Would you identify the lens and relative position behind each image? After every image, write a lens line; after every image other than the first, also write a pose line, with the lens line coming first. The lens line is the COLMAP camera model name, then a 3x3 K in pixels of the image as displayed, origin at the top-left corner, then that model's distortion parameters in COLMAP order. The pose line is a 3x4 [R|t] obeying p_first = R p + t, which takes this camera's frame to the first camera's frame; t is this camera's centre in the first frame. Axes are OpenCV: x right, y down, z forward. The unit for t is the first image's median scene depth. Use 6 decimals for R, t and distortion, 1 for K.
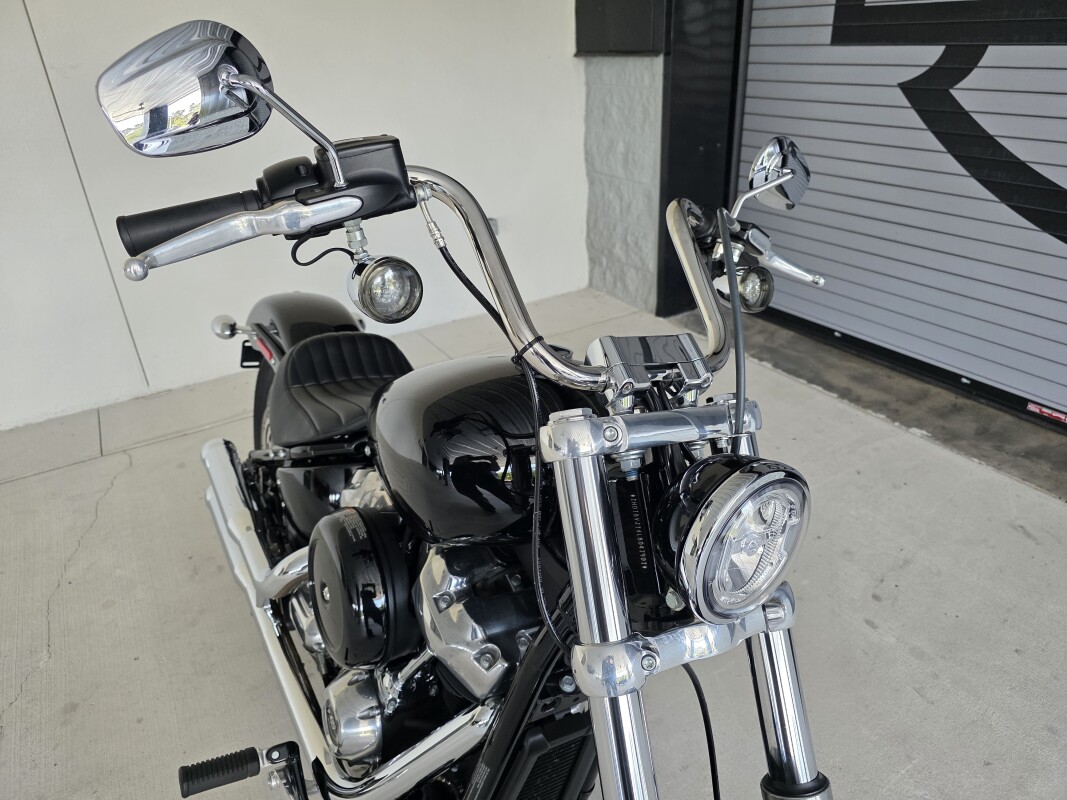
lens RADIAL K [[738.6, 0, 536.4], [0, 738.6, 400.4], [0, 0, 1]] dist [-0.025275, -0.012563]
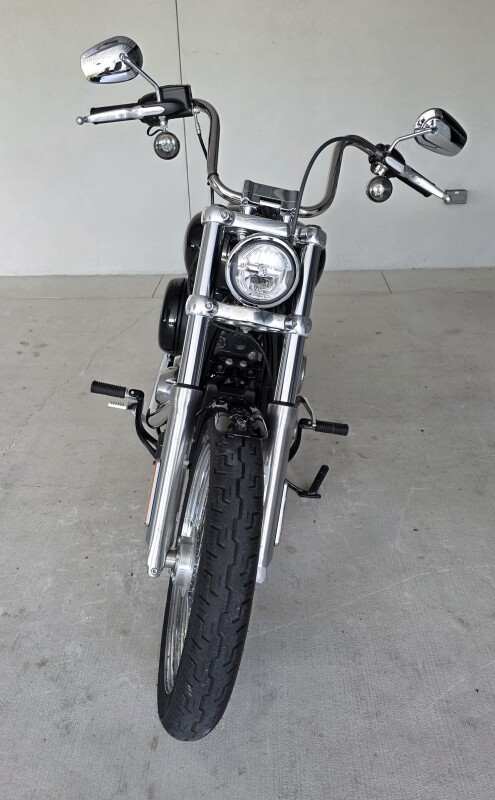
lens RADIAL K [[662.1, 0, 248.7], [0, 662.1, 397.9], [0, 0, 1]] dist [-0.007173, -0.003194]
pose [[0.851616, 0.267676, -0.450666, 1.267726], [-0.251783, 0.962992, 0.096185, 0.387654], [0.459734, 0.031557, 0.887496, -0.841264]]
